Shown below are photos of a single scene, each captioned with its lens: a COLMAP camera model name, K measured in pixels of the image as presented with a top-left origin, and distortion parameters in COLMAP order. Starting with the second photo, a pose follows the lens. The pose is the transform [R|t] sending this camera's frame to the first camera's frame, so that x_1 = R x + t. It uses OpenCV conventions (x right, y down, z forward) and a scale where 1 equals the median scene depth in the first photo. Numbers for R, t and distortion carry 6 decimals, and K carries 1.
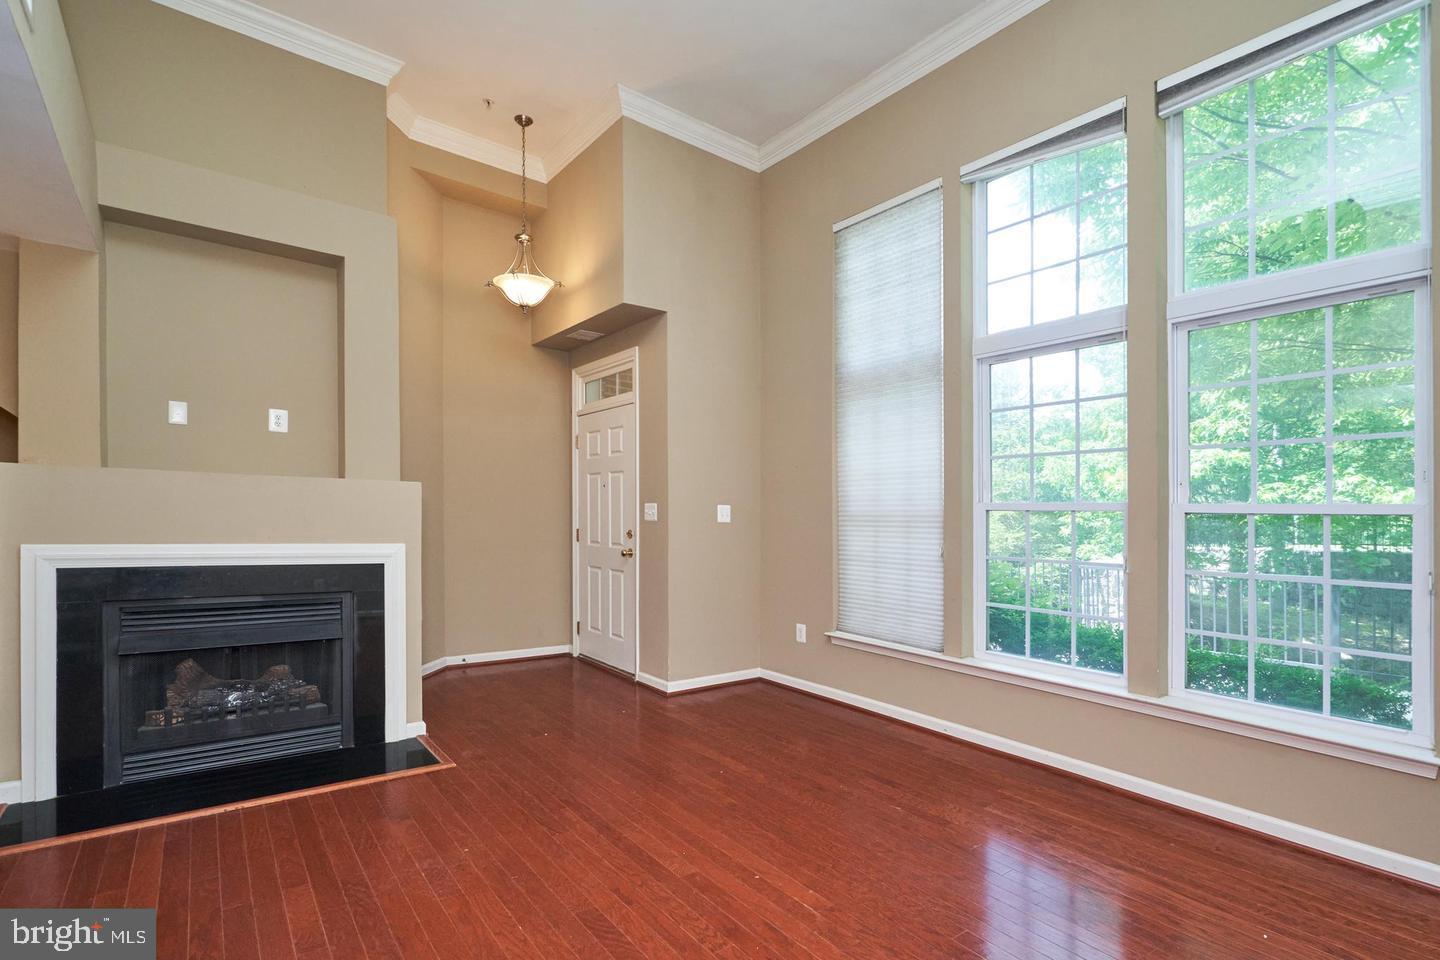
lens RADIAL K [[692.5, 0, 718.3], [0, 692.5, 524.1], [0, 0, 1]] dist [0.000132, 0.000079]
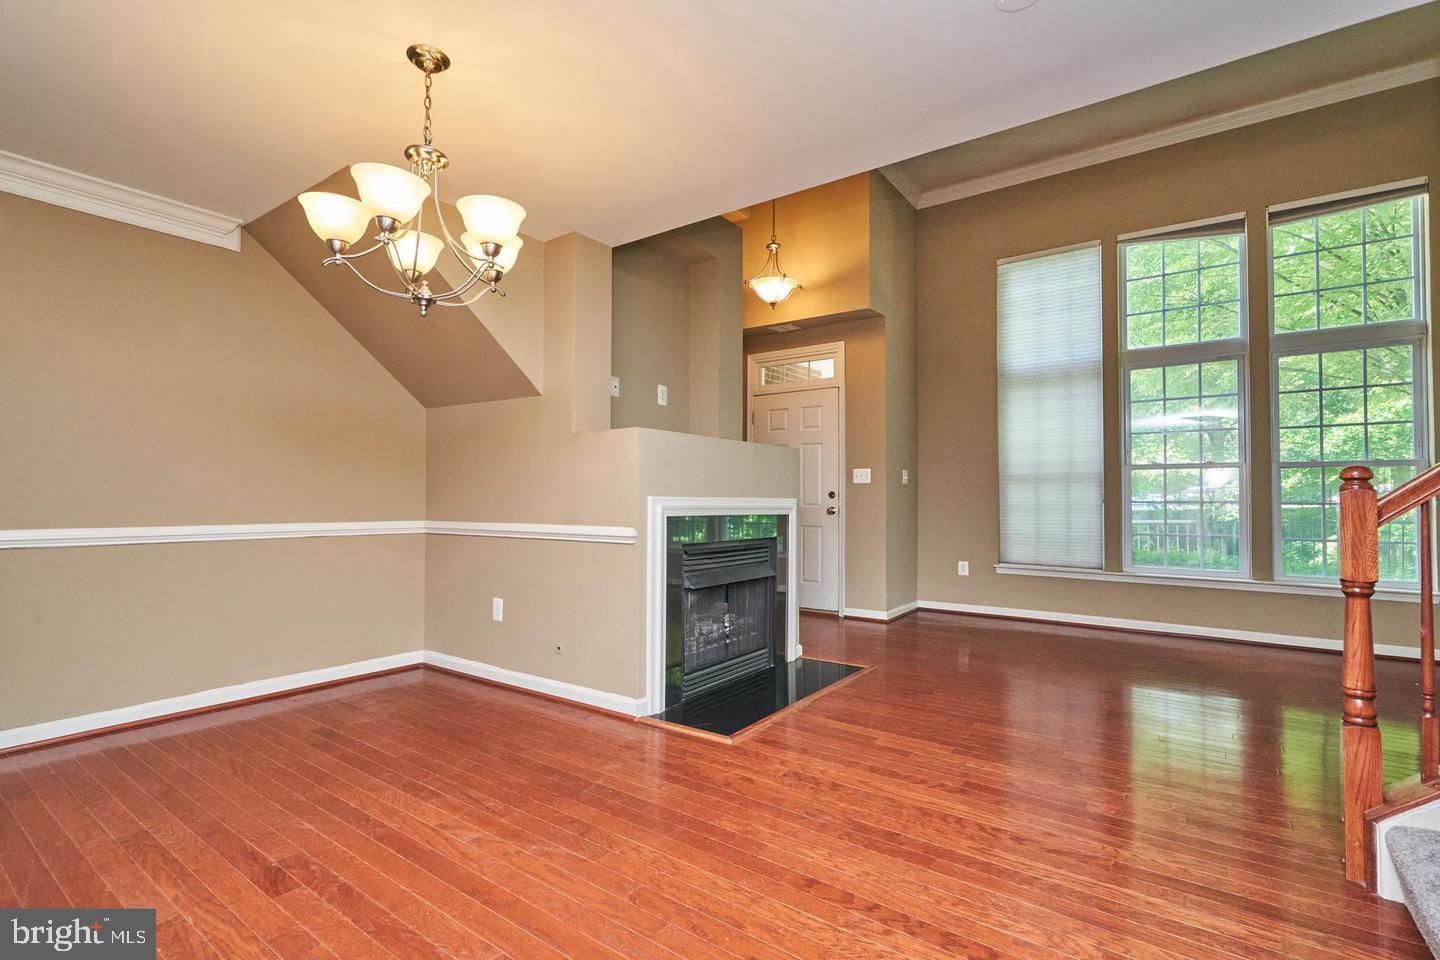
lens RADIAL K [[671.3, 0, 768.6], [0, 671.3, 483.1], [0, 0, 1]] dist [-0.002103, -0.000360]
pose [[0.950370, -0.013014, 0.310851, -0.806023], [0.021846, 0.999450, -0.024948, 0.027943], [-0.310355, 0.030500, 0.950131, -0.107402]]
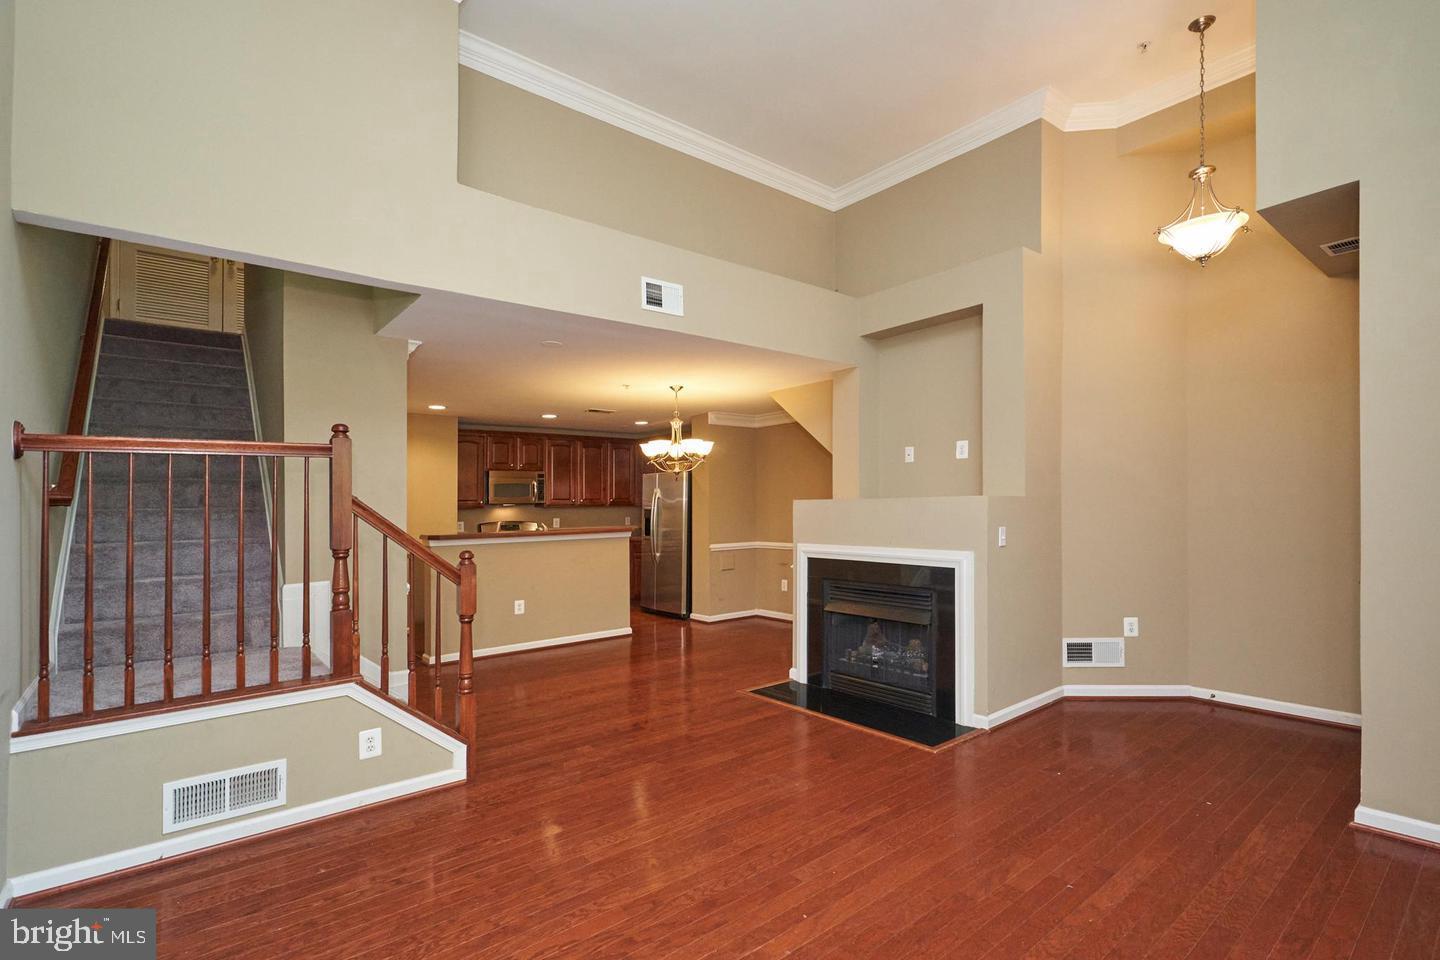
lens RADIAL K [[692.7, 0, 700.7], [0, 692.7, 506.9], [0, 0, 1]] dist [0.001495, 0.000364]
pose [[0.001762, -0.023894, -0.999713, 0.618438], [0.008586, 0.999678, -0.023878, -0.019351], [0.999962, -0.008541, 0.001966, 0.519482]]
